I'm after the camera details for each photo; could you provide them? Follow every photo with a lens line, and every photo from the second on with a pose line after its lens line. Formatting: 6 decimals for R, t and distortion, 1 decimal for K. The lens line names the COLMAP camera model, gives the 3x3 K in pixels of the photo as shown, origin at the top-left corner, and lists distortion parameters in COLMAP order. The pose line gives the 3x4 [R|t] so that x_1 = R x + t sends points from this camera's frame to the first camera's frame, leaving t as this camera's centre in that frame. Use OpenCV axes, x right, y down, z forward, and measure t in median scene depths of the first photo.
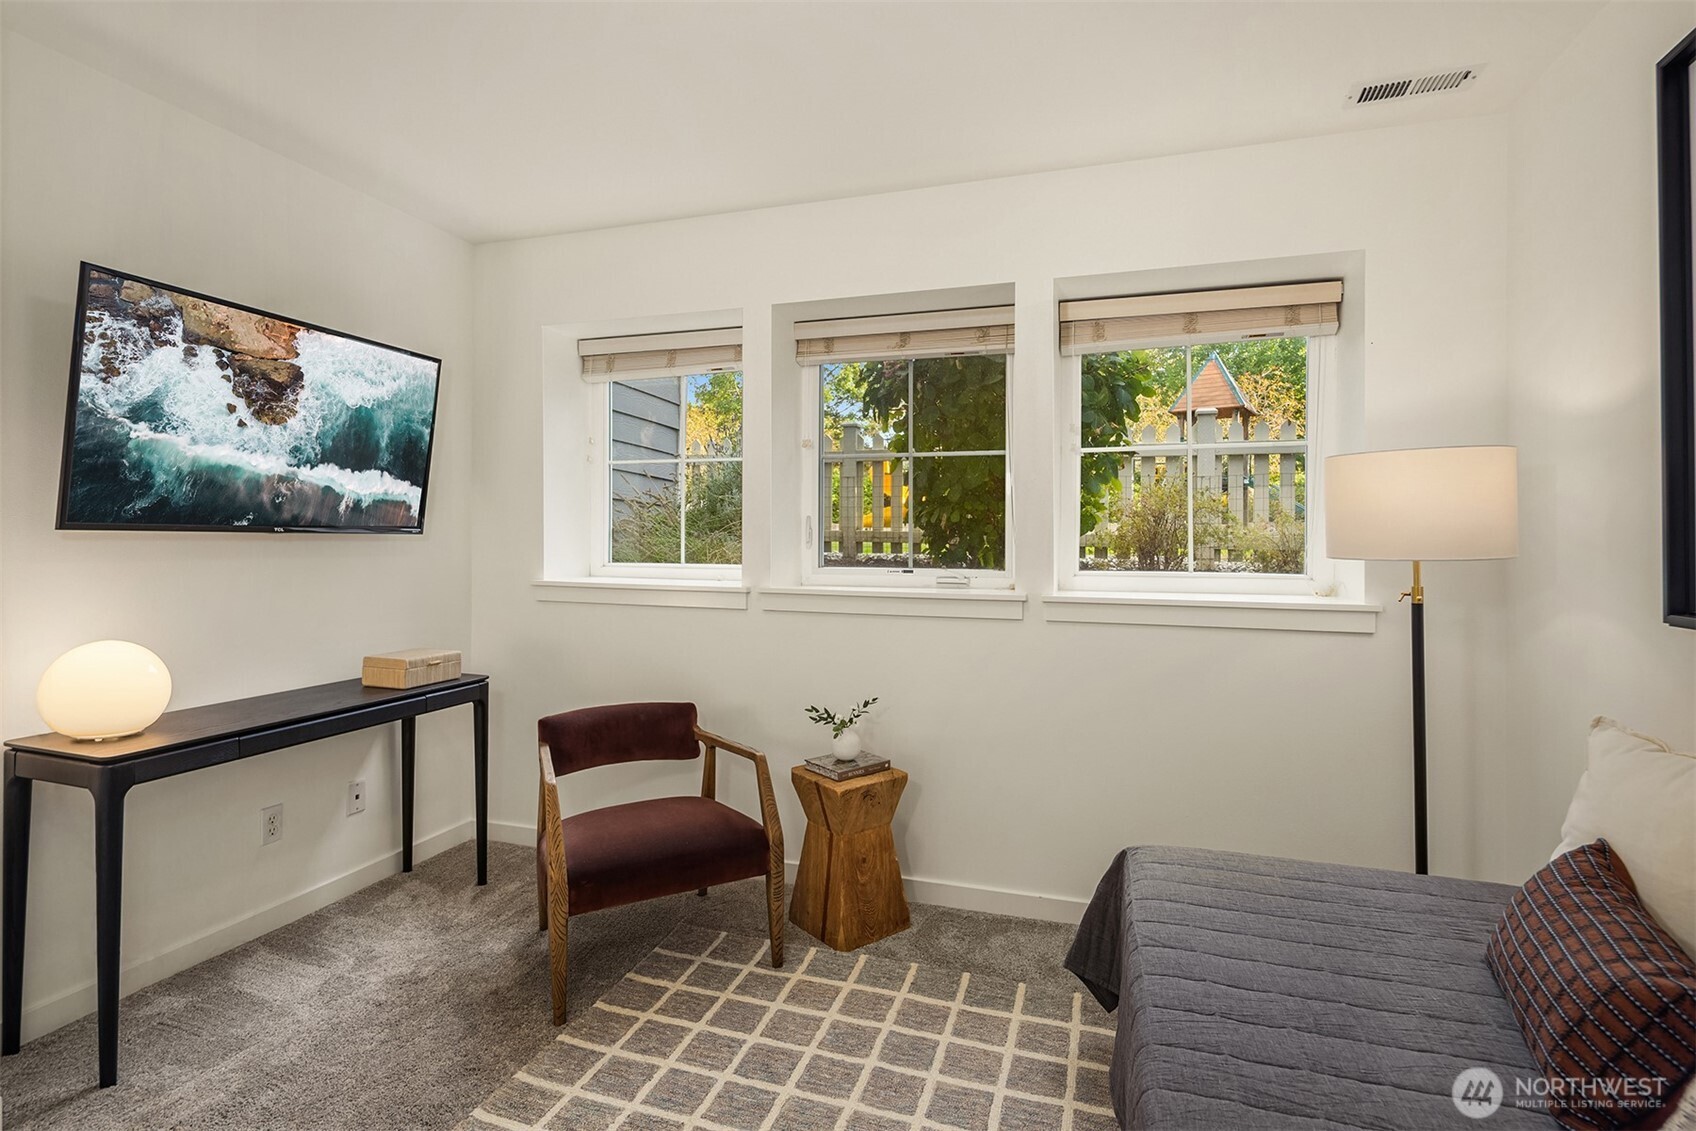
lens RADIAL K [[832.2, 0, 832.7], [0, 832.2, 540.9], [0, 0, 1]] dist [0.001006, 0.000488]
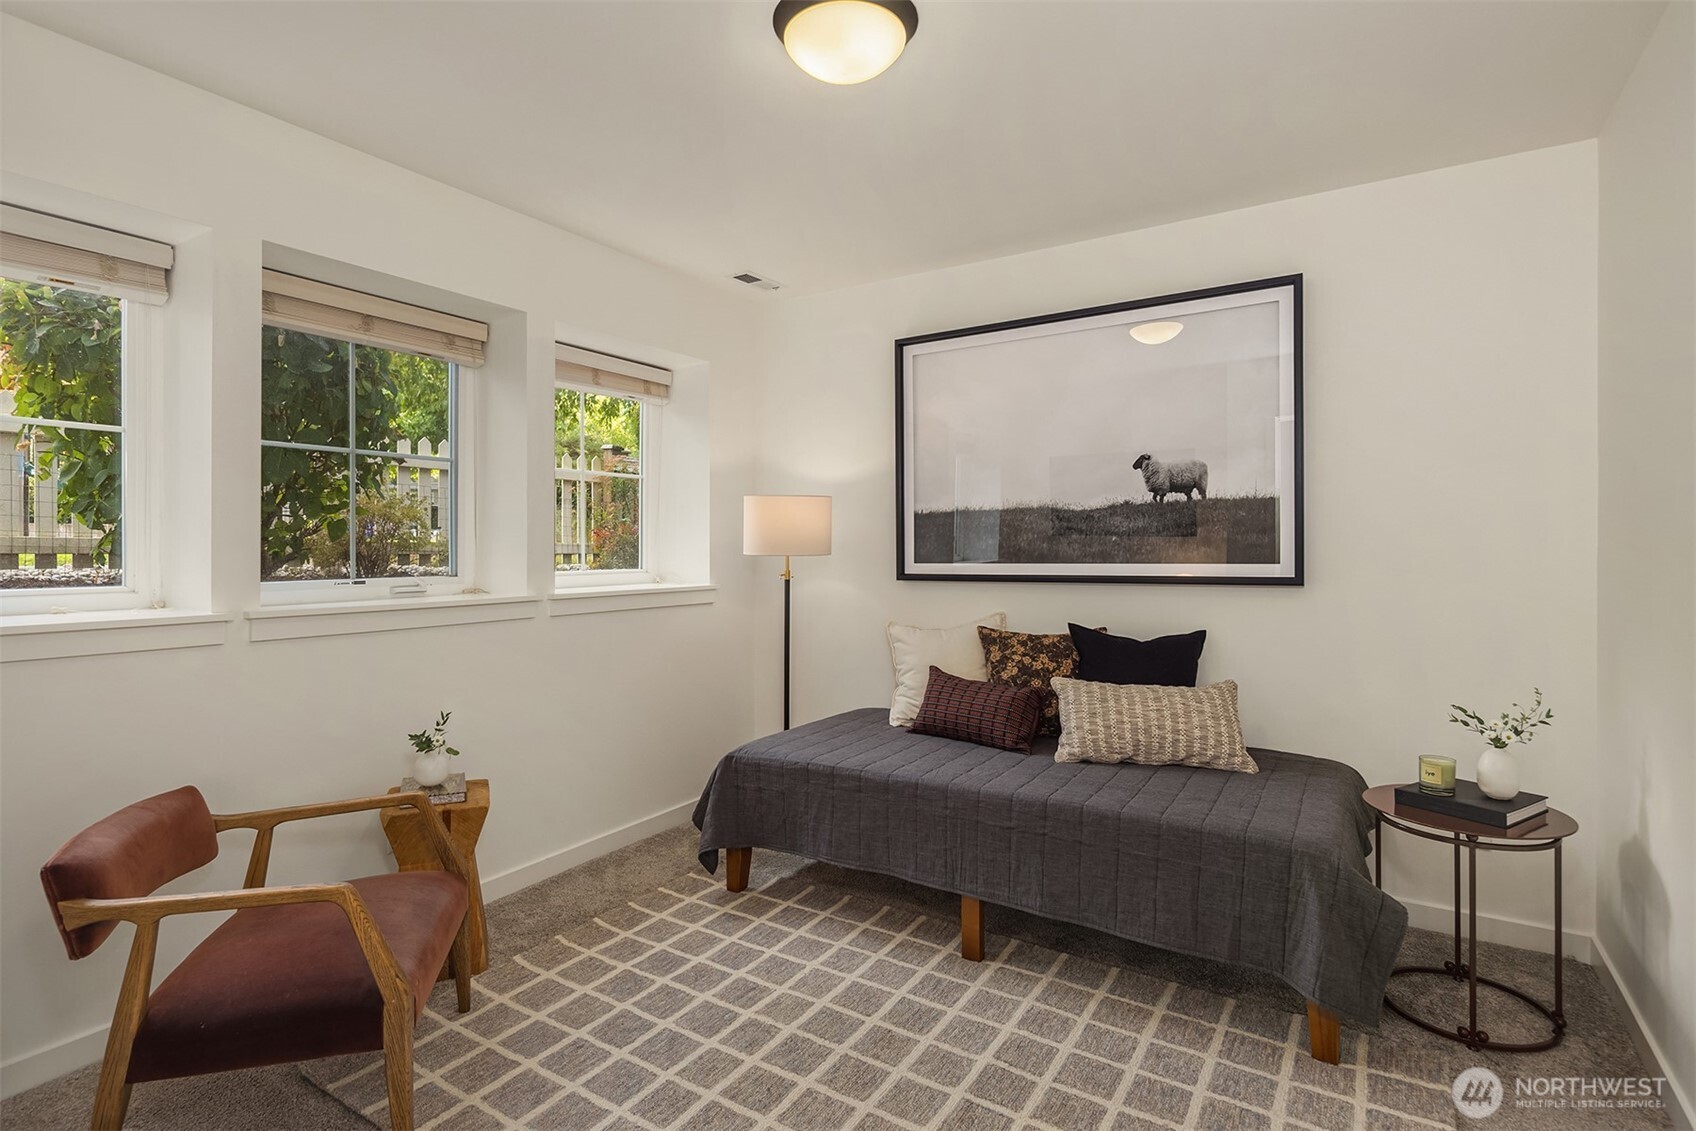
lens RADIAL K [[832.2, 0, 849.0], [0, 832.2, 551.1], [0, 0, 1]] dist [0.001006, 0.000488]
pose [[0.237433, -0.011763, 0.971333, -0.933633], [0.007368, 0.999920, 0.010308, -0.003449], [-0.971376, 0.004709, 0.237501, 0.401149]]
